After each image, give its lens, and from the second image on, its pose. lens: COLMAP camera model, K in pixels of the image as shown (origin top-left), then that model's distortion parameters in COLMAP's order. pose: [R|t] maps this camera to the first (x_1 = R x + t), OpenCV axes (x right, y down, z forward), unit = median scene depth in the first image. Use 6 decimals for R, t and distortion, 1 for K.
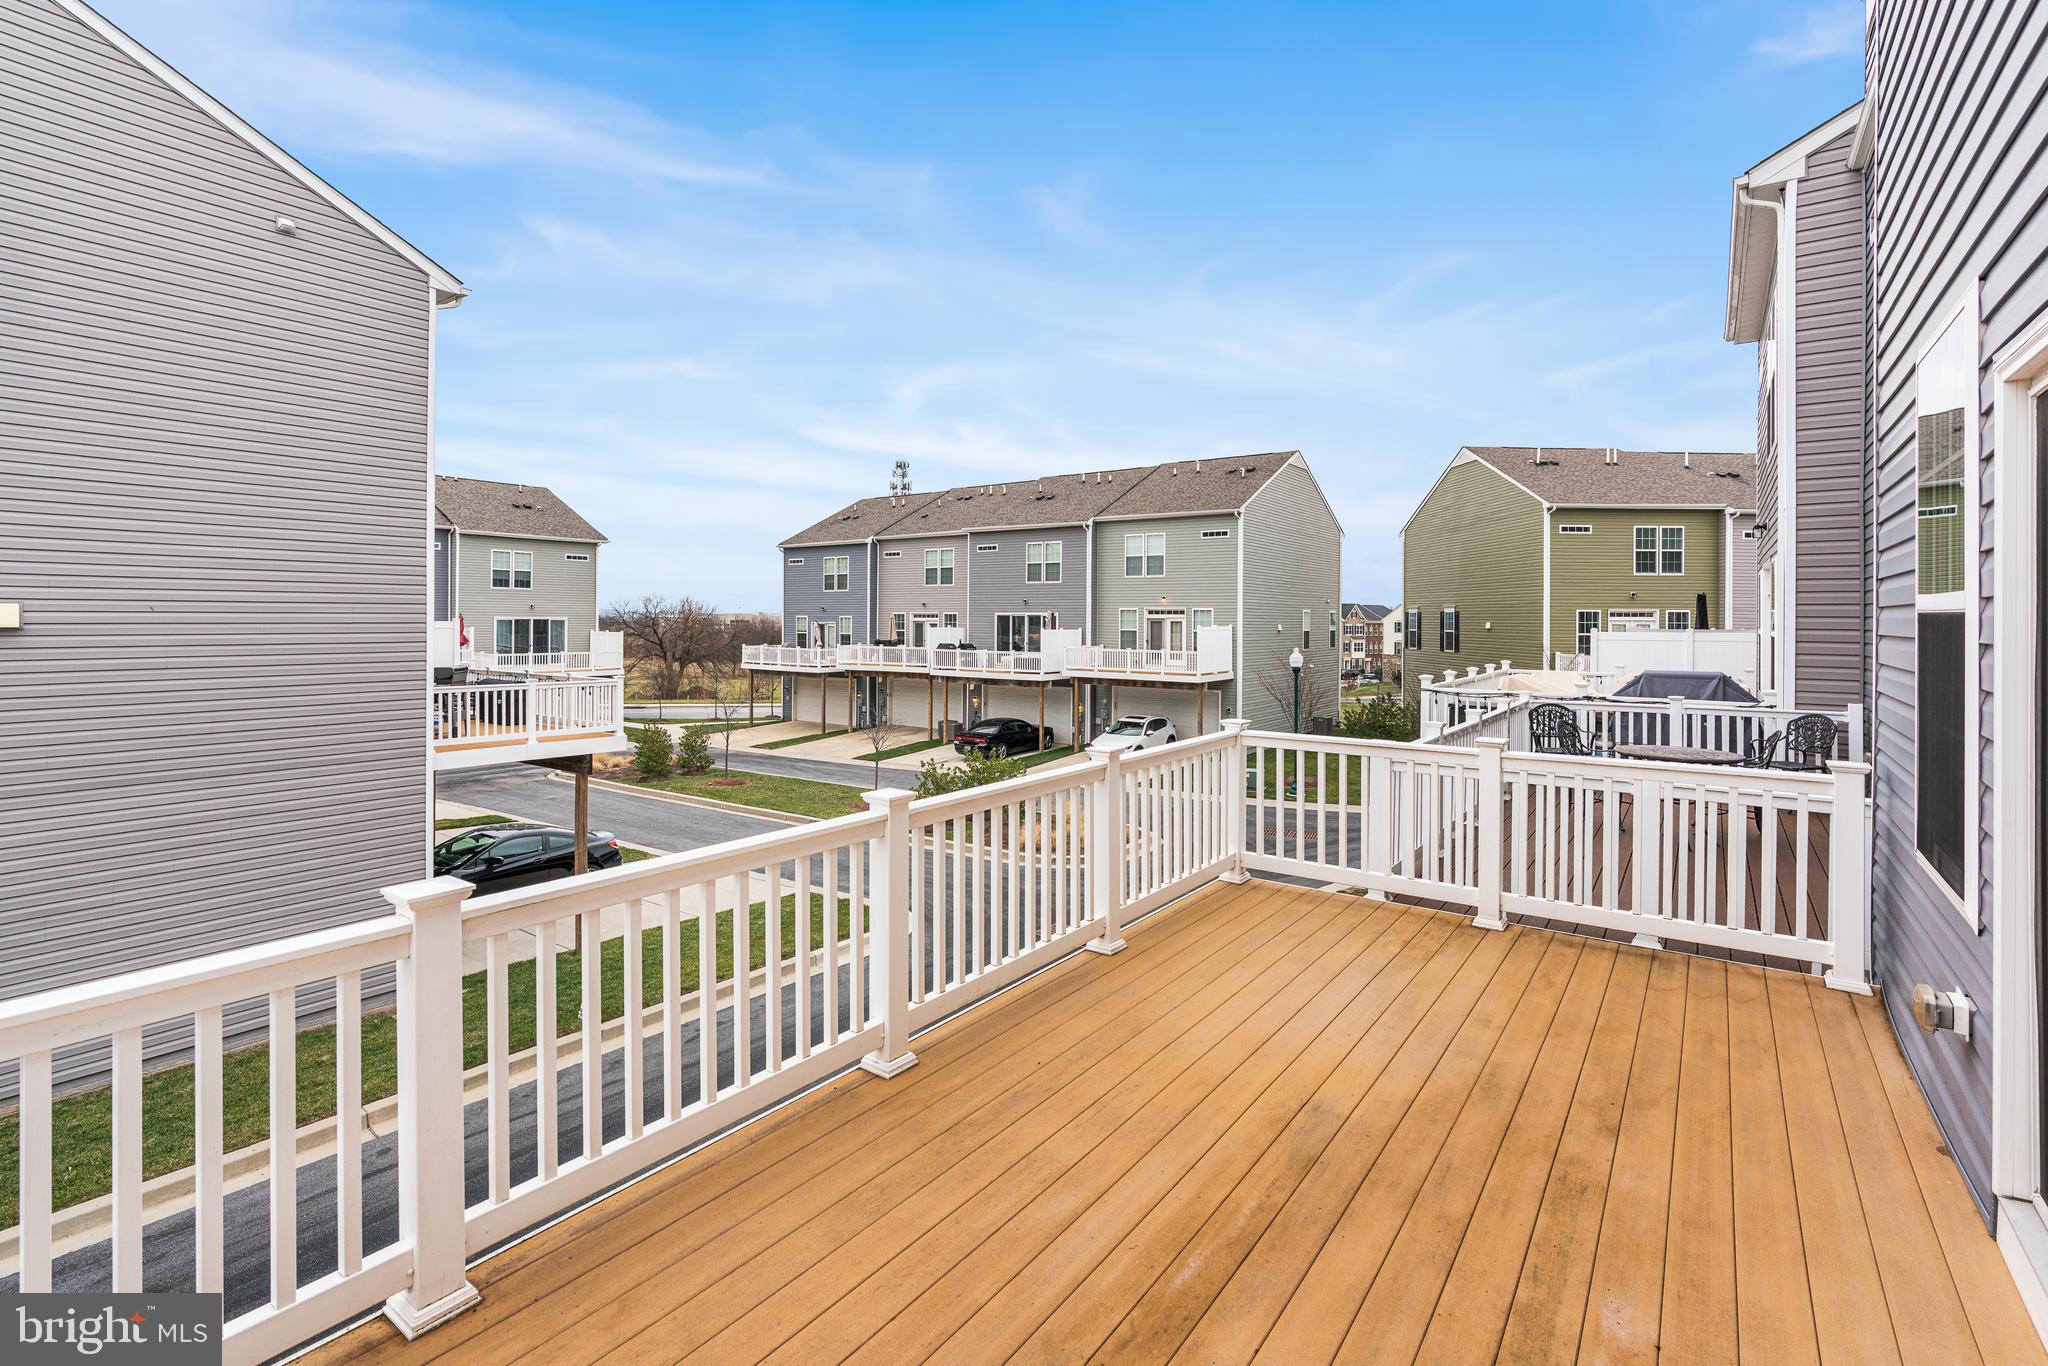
lens RADIAL K [[944.0, 0, 1019.7], [0, 944.0, 616.9], [0, 0, 1]] dist [0.001127, 0.000044]
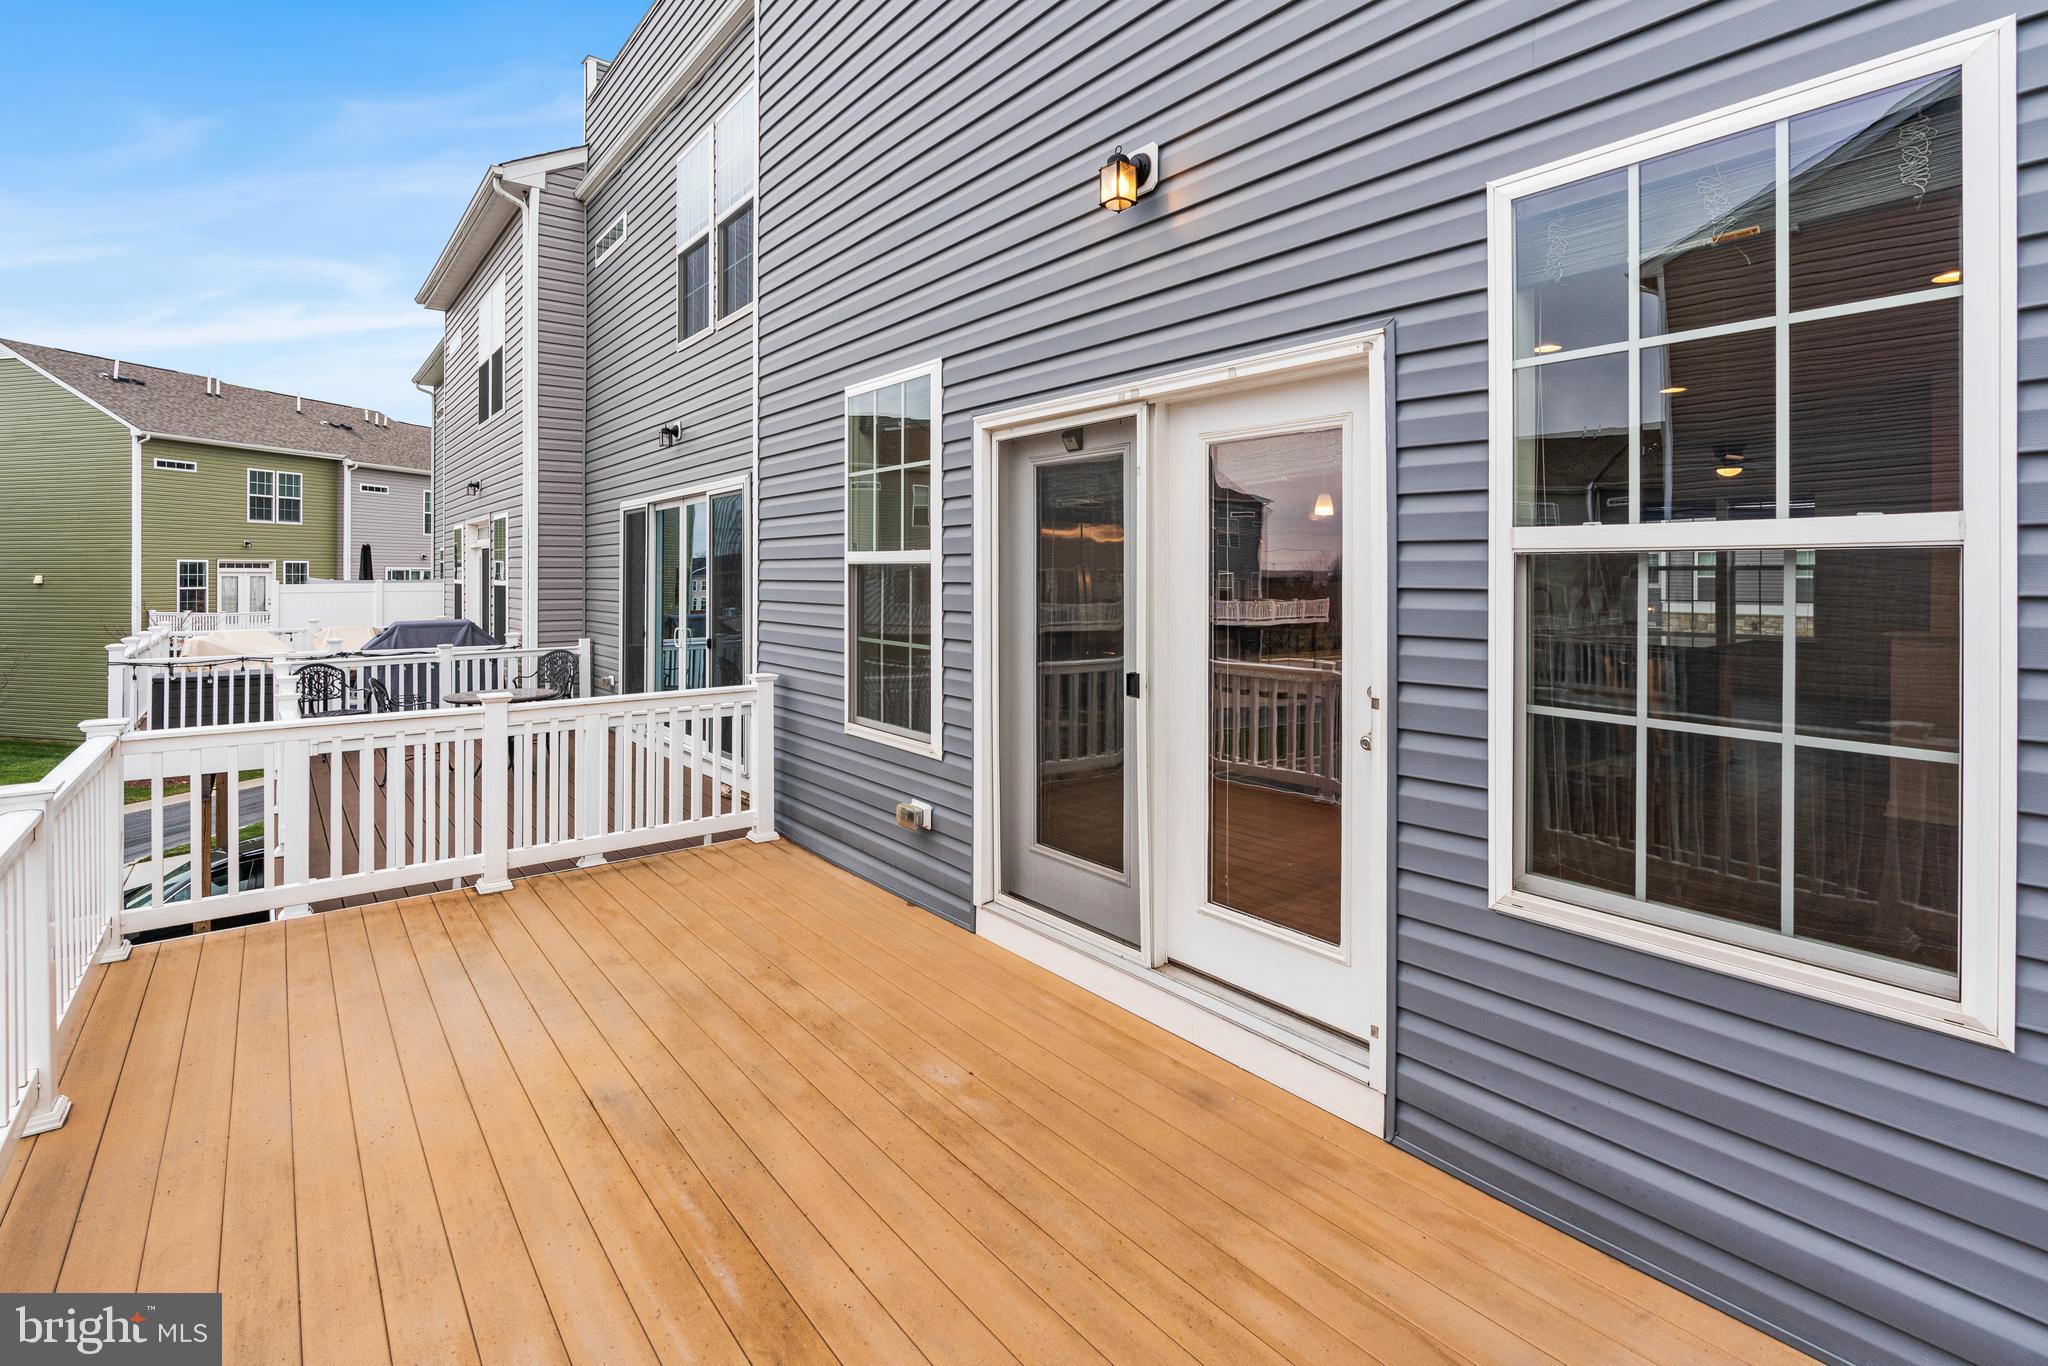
lens RADIAL K [[965.9, 0, 1016.0], [0, 965.9, 573.3], [0, 0, 1]] dist [-0.002843, 0.000217]
pose [[0.274034, -0.006360, 0.961699, -0.168850], [0.000960, 0.999979, 0.006340, 0.000243], [-0.961720, -0.000814, 0.274034, 0.125352]]
